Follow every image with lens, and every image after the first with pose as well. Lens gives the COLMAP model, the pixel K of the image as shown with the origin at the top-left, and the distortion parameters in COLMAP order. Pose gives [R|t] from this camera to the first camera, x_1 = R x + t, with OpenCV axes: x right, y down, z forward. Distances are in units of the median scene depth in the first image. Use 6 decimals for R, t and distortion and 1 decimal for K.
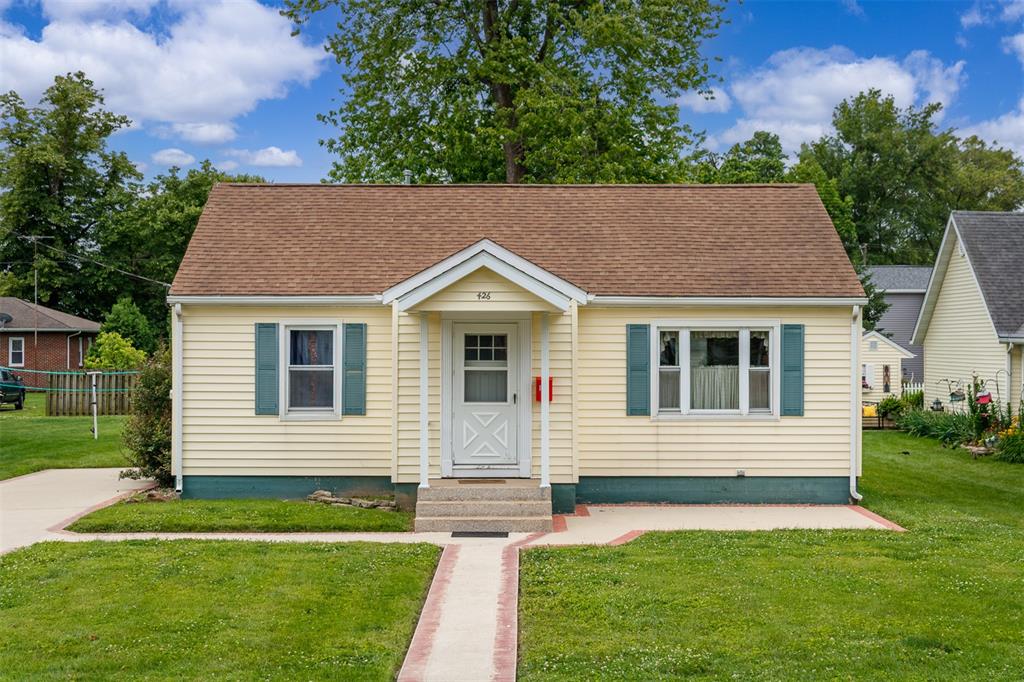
lens RADIAL K [[1562.0, 0, 512.0], [0, 1562.0, 341.0], [0, 0, 1]] dist [0.008004, 0.010176]
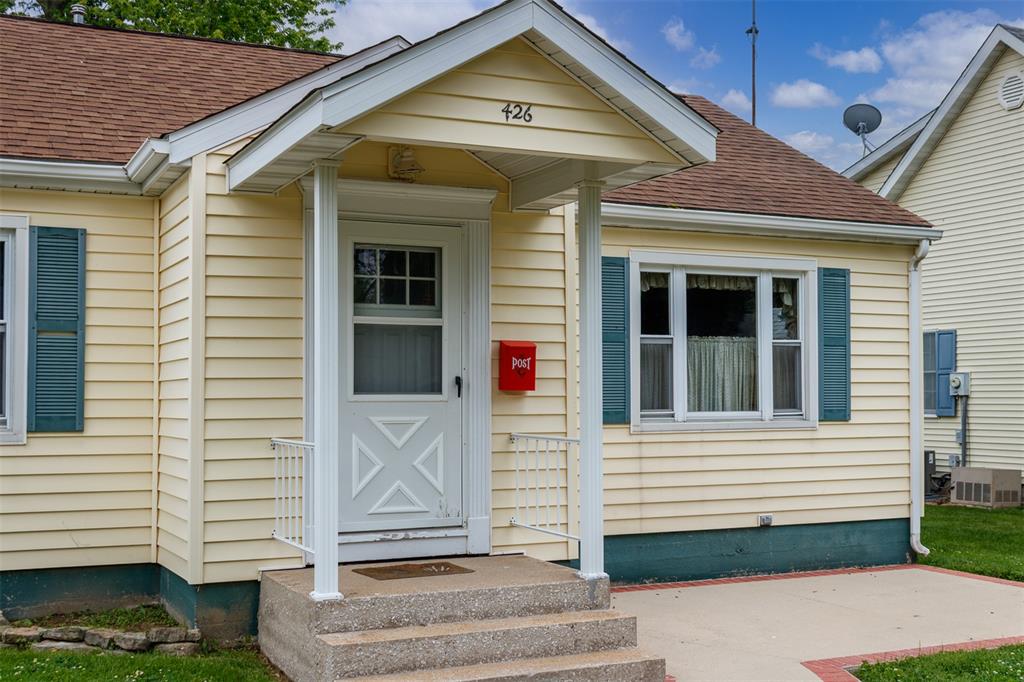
lens RADIAL K [[1231.0, 0, 512.0], [0, 1231.0, 388.0], [0, 0, 1]] dist [0.017126, -0.019256]
pose [[0.906555, -0.001810, 0.422085, -0.131881], [0.005589, 0.999955, -0.007717, 0.038216], [-0.422052, 0.009355, 0.906524, 0.624422]]
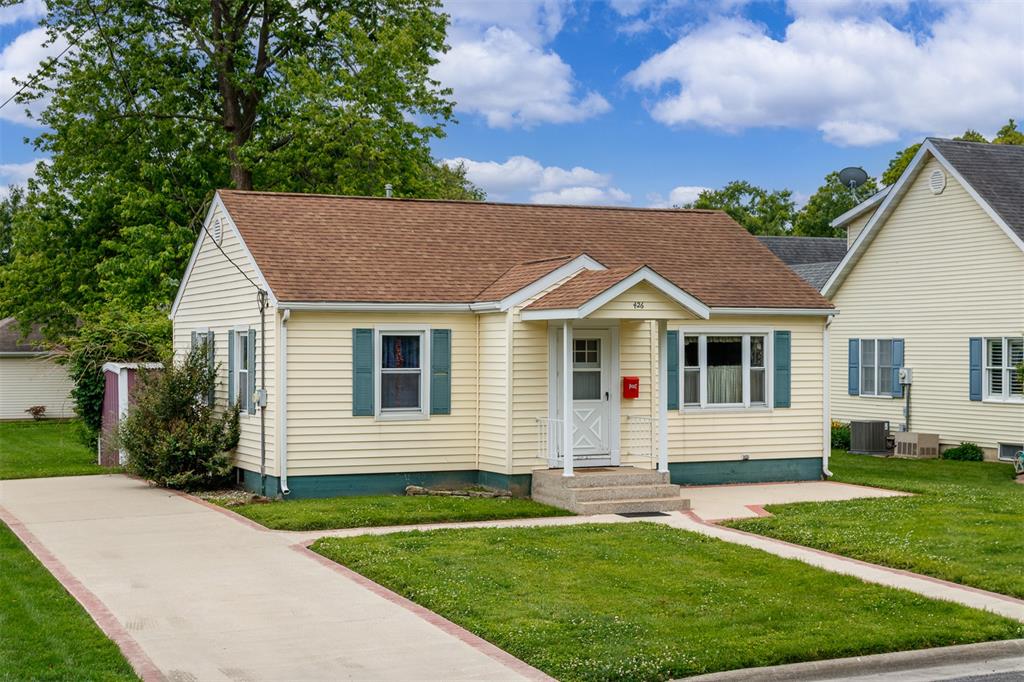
lens RADIAL K [[1562.0, 0, 512.0], [0, 1562.0, 341.0], [0, 0, 1]] dist [0.008004, 0.010176]
pose [[0.913114, -0.000904, 0.407704, -0.494077], [0.002346, 0.999993, -0.003036, 0.000289], [-0.407699, 0.003729, 0.913109, -0.003188]]
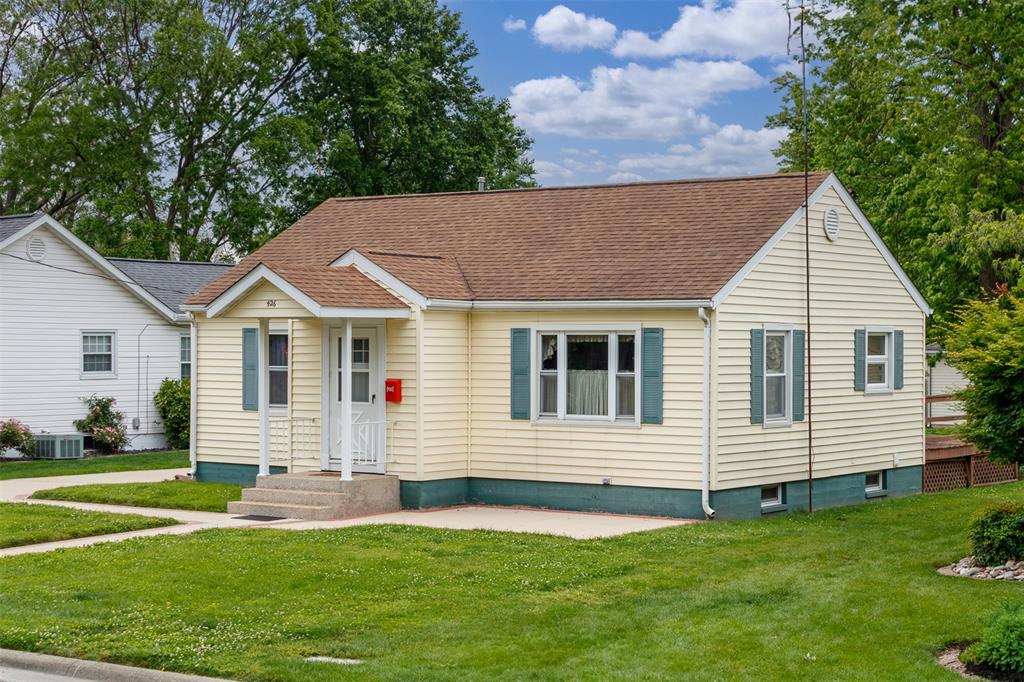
lens RADIAL K [[1859.8, 0, 512.0], [0, 1859.8, 341.0], [0, 0, 1]] dist [-0.022727, 0.006319]
pose [[0.810688, 0.000938, -0.585478, 0.775378], [-0.003723, 0.999987, -0.003552, 0.001717], [0.585467, 0.005060, 0.810680, 0.028434]]
